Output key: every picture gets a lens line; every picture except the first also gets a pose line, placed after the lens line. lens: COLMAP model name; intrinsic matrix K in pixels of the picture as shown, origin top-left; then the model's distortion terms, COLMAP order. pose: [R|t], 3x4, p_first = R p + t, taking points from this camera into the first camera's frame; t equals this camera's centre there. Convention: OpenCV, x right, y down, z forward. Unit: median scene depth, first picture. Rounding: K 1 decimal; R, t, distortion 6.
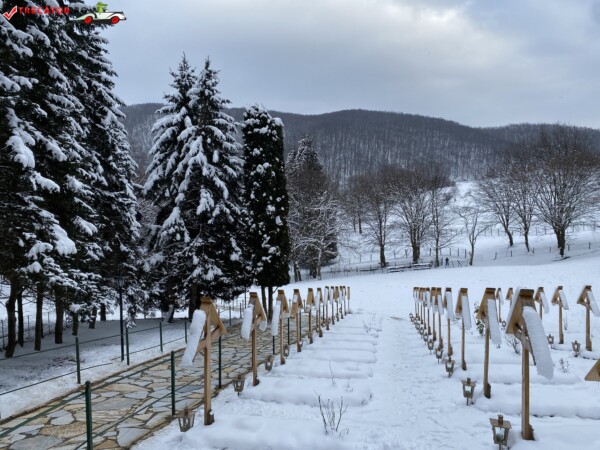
lens RADIAL K [[457.1, 0, 297.8], [0, 457.1, 219.0], [0, 0, 1]] dist [0.031757, -0.026758]
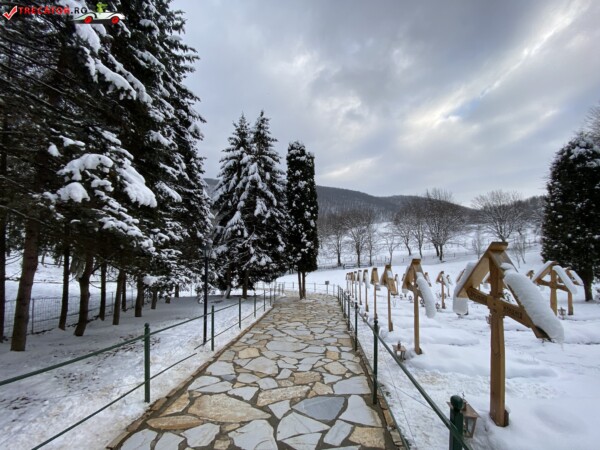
lens RADIAL K [[240.6, 0, 296.8], [0, 240.6, 226.2], [0, 0, 1]] dist [0.036225, -0.030871]
pose [[0.998234, 0.020112, 0.055892, -0.129724], [-0.016270, 0.997527, -0.068375, 0.063416], [-0.057129, 0.067345, 0.996093, 0.281901]]
